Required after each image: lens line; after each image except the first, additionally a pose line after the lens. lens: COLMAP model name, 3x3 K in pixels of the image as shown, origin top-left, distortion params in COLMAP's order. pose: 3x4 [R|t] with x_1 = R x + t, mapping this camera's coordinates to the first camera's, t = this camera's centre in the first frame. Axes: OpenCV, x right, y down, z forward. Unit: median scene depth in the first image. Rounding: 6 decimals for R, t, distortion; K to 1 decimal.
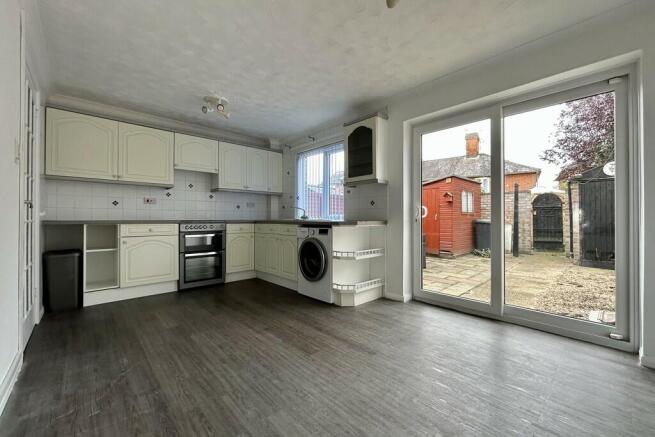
lens RADIAL K [[264.1, 0, 328.1], [0, 264.1, 217.5], [0, 0, 1]] dist [0.001607, 0.000071]
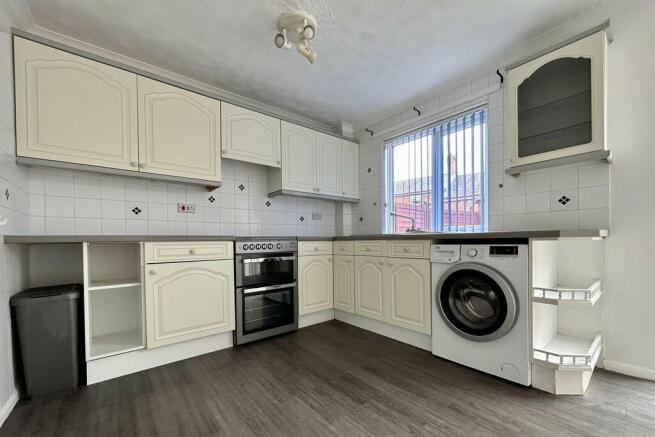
lens RADIAL K [[264.1, 0, 328.1], [0, 264.1, 244.9], [0, 0, 1]] dist [0.001607, 0.000071]
pose [[0.998013, -0.011235, -0.062000, -0.308297], [0.012574, 0.999695, 0.021247, 0.022433], [0.061742, -0.021984, 0.997850, 0.395376]]
